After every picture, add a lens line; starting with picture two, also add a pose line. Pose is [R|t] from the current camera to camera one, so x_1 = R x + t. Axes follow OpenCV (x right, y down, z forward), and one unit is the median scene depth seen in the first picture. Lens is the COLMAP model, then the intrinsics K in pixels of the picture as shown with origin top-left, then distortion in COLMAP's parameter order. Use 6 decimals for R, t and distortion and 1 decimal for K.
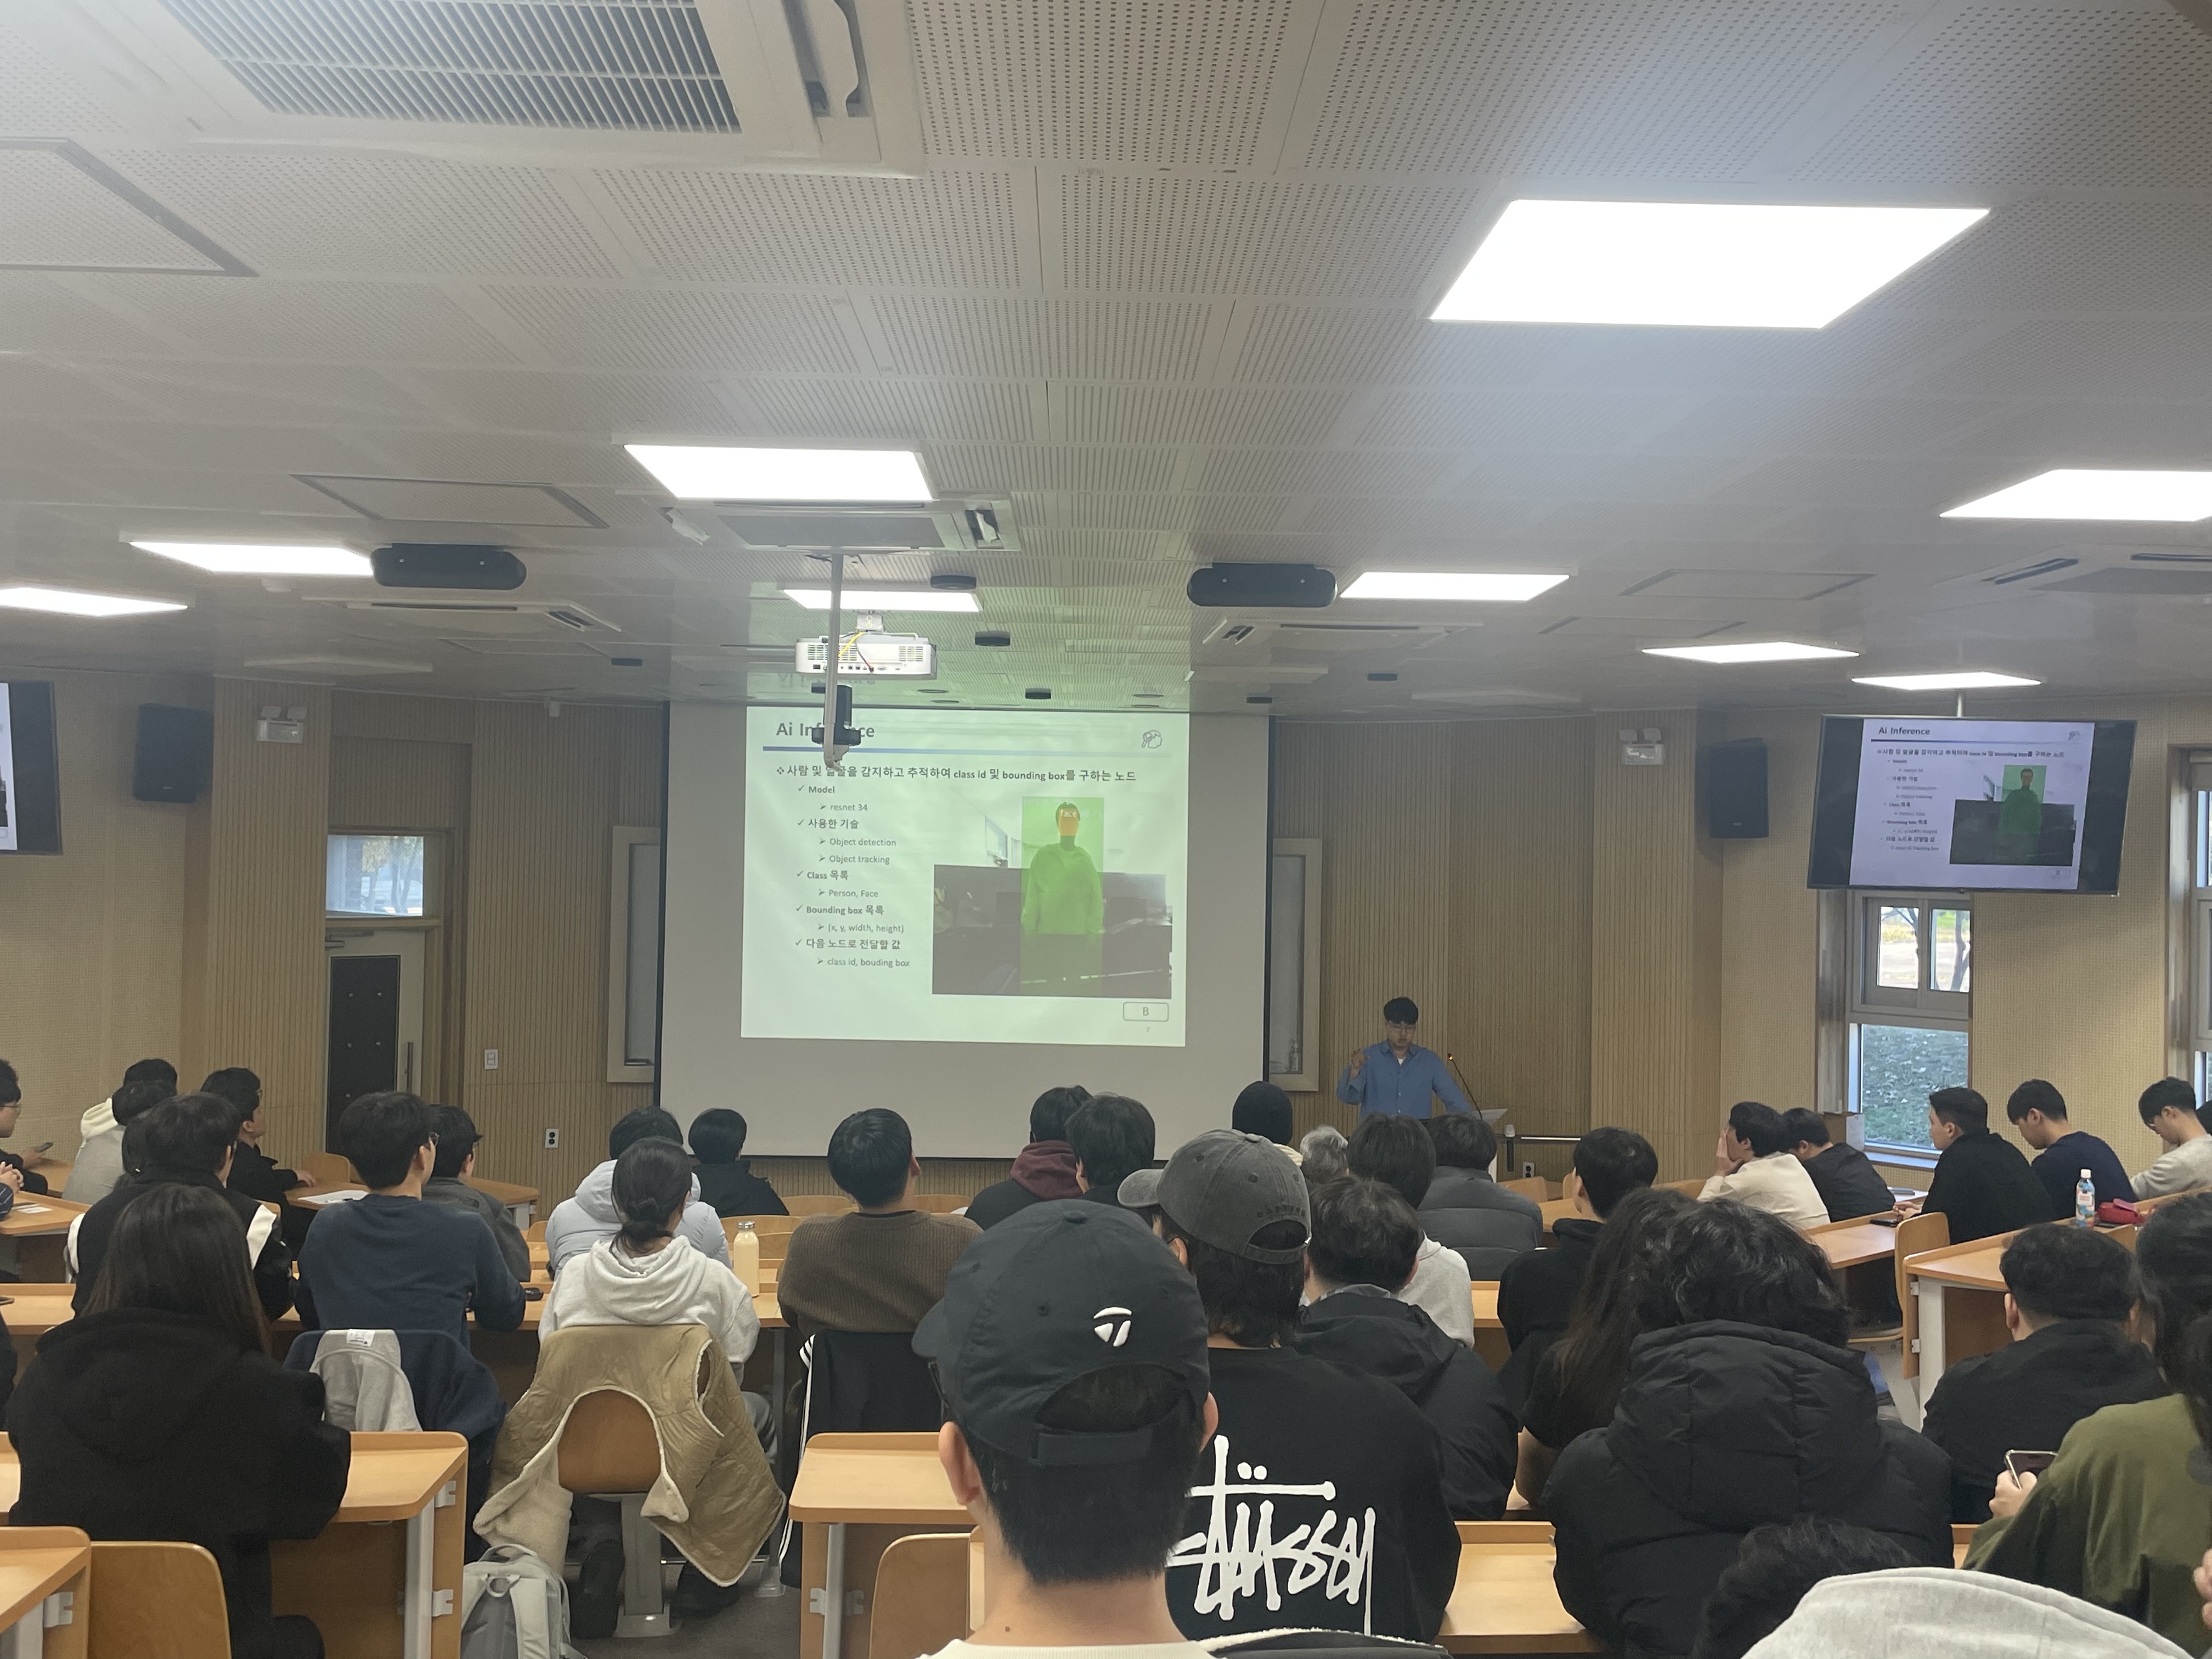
lens RADIAL K [[2079.9, 0, 1090.7], [0, 2079.9, 833.9], [0, 0, 1]] dist [0.081649, -0.279120]
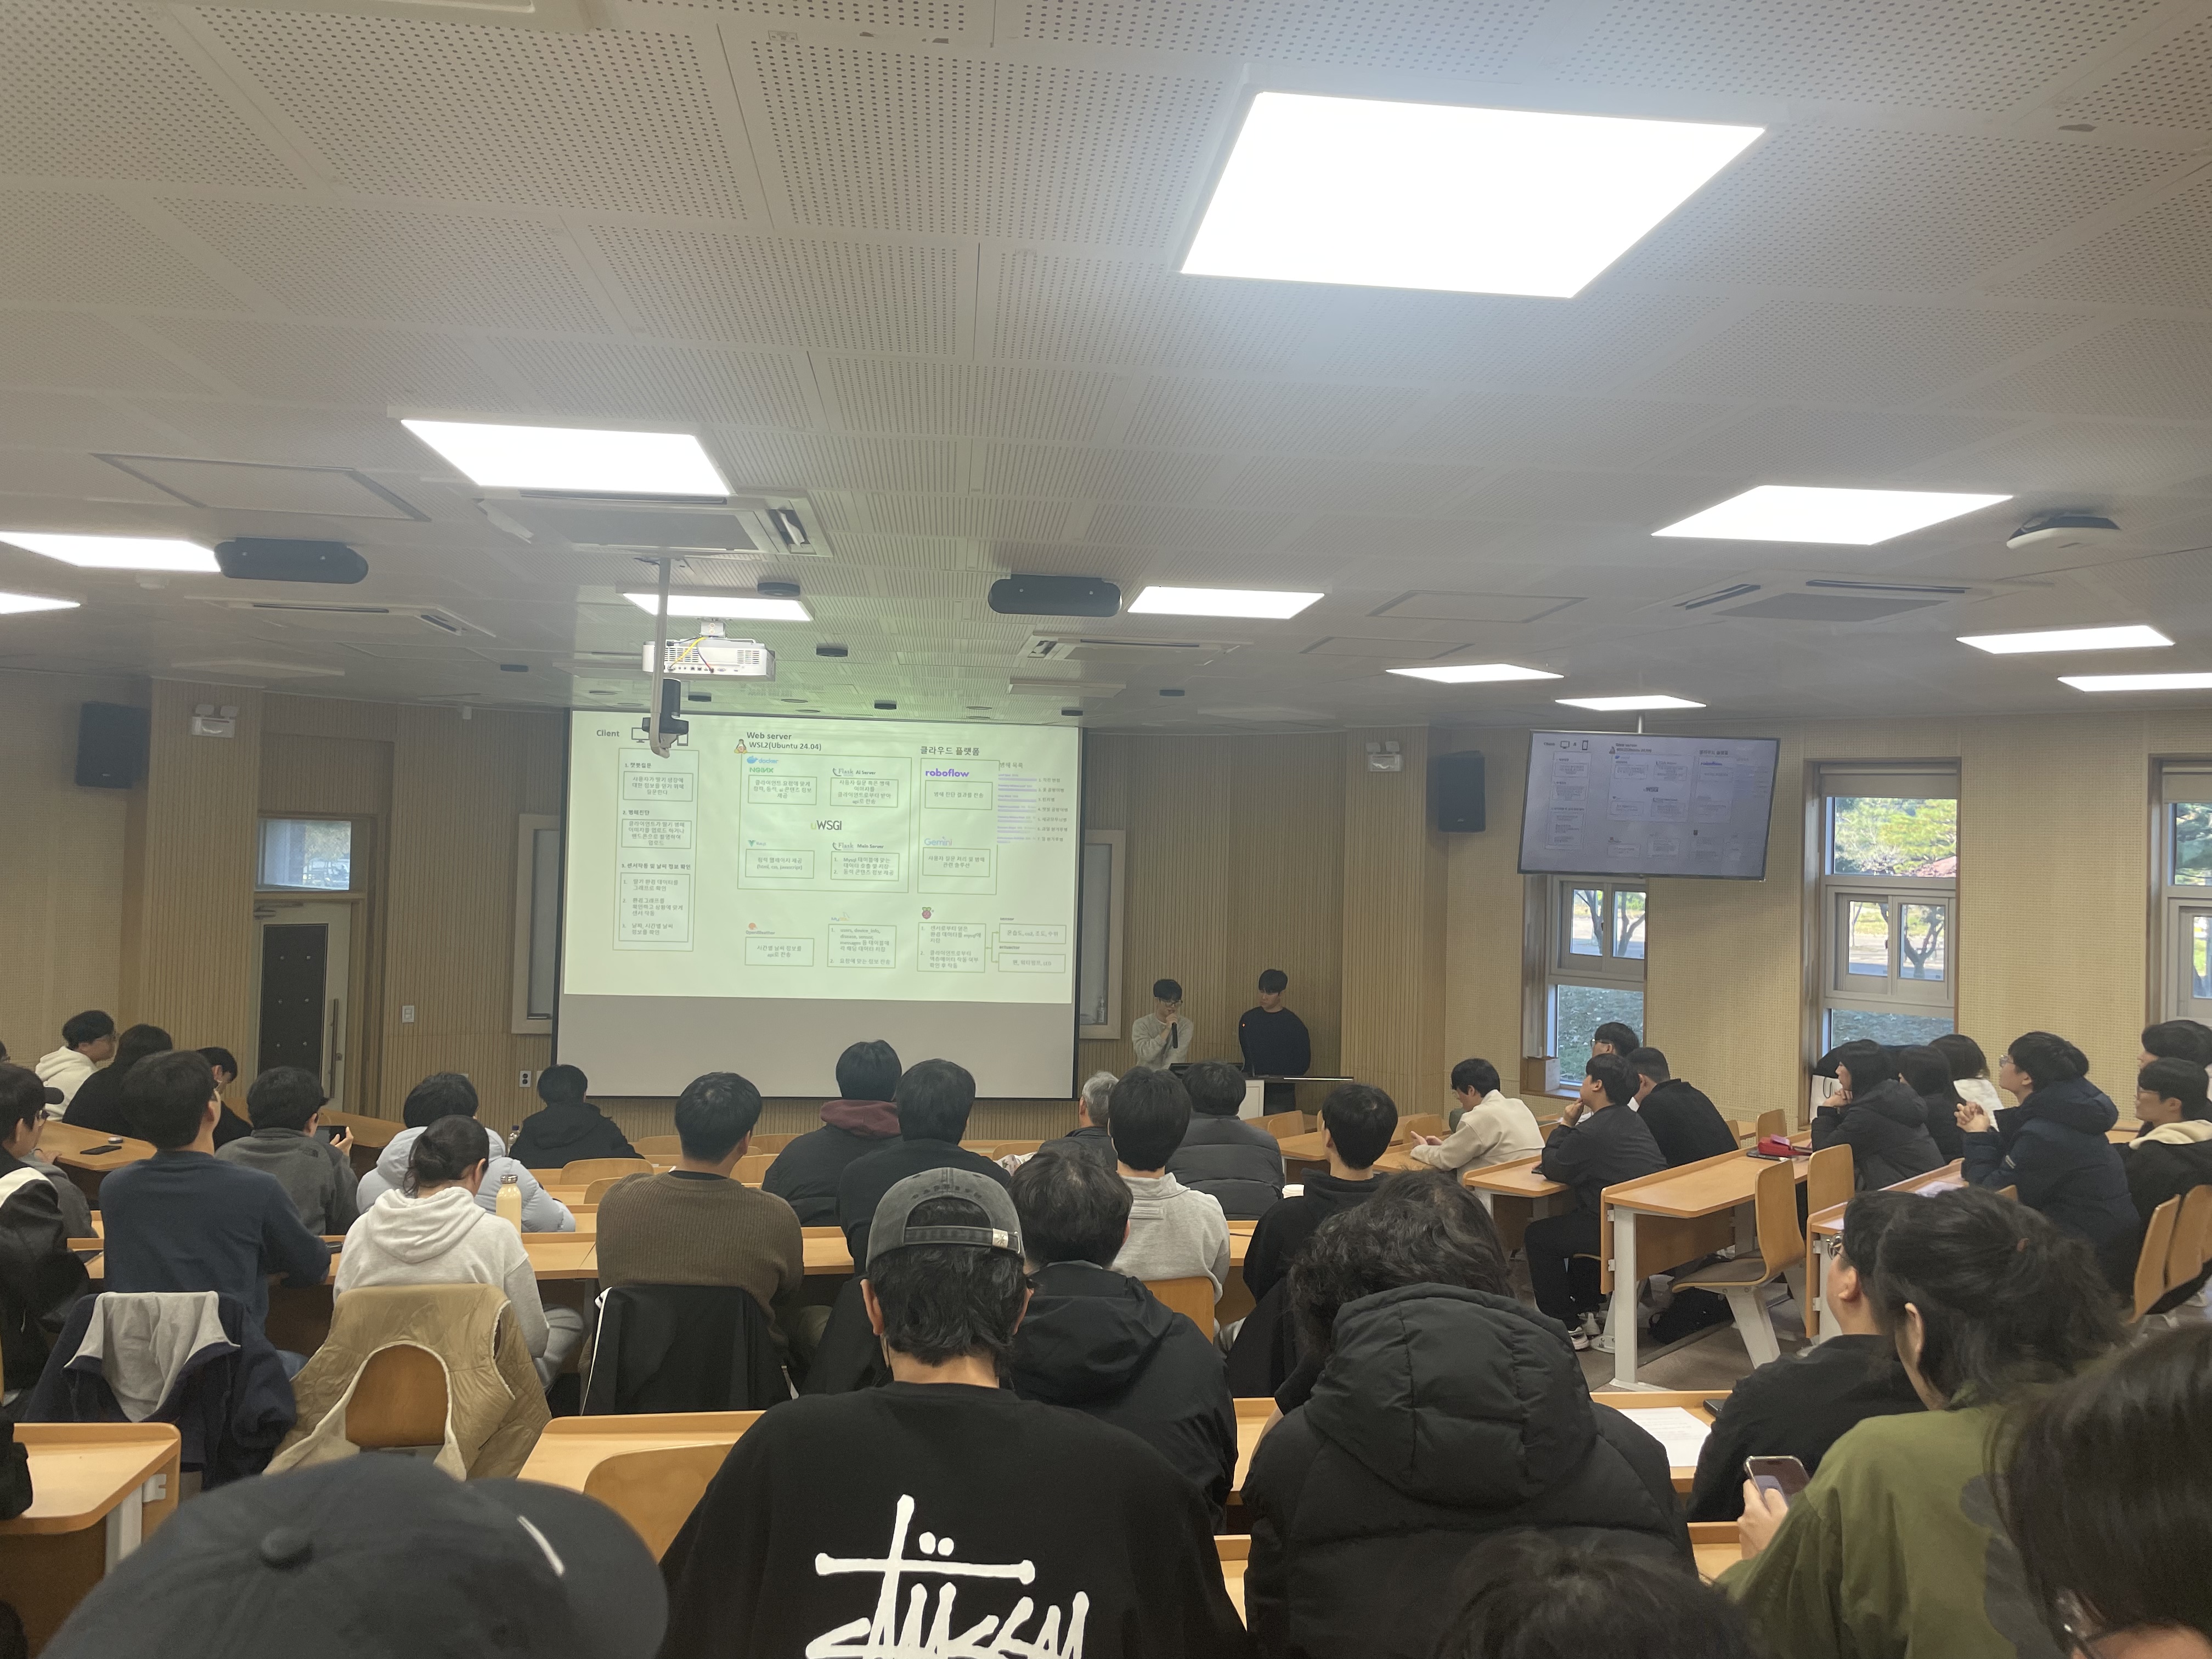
lens RADIAL K [[1663.5, 0, 1106.0], [0, 1663.5, 829.5], [0, 0, 1]] dist [0.007781, -0.051875]
pose [[0.995591, 0.008930, 0.093375, 0.022574], [-0.008950, 0.999960, -0.000209, 0.004656], [-0.093373, -0.000628, 0.995631, 0.090973]]
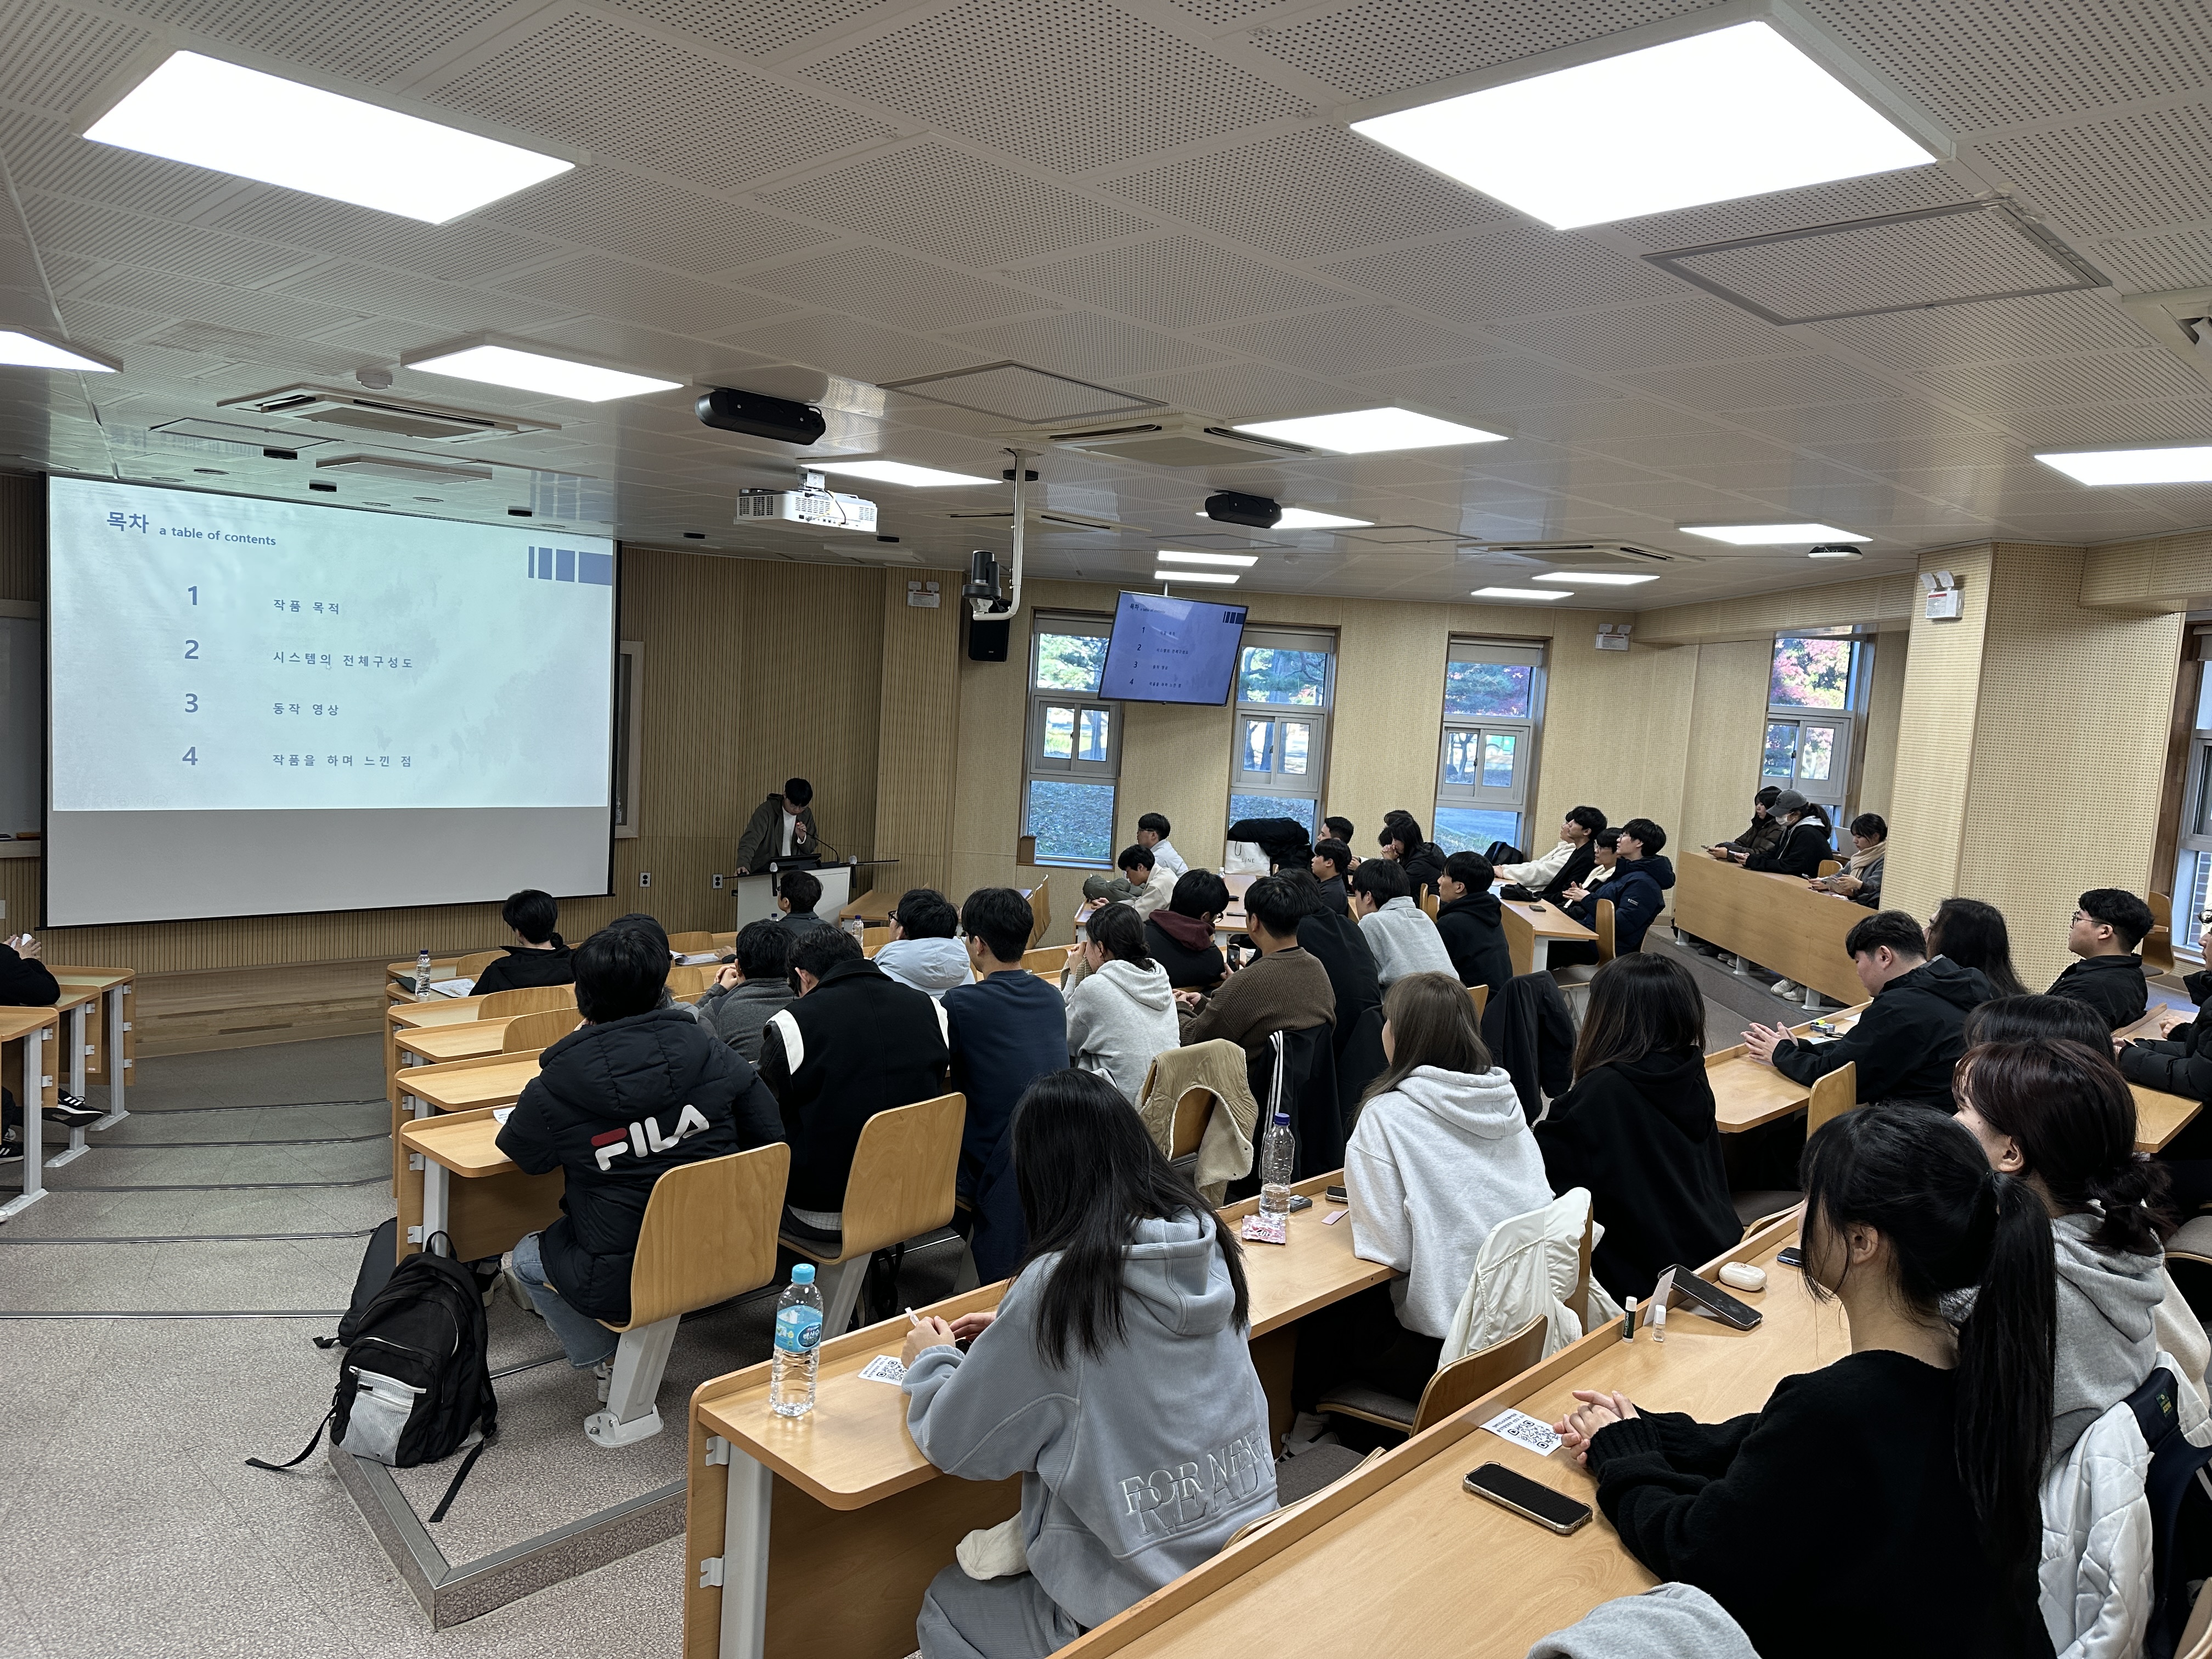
lens RADIAL K [[1514.1, 0, 1106.0], [0, 1514.1, 829.5], [0, 0, 1]] dist [-0.010850, -0.005908]
pose [[0.704470, -0.042198, 0.708478, -0.667348], [-0.055711, 0.991863, 0.114473, -0.010441], [-0.707544, -0.120113, 0.696387, 0.253140]]
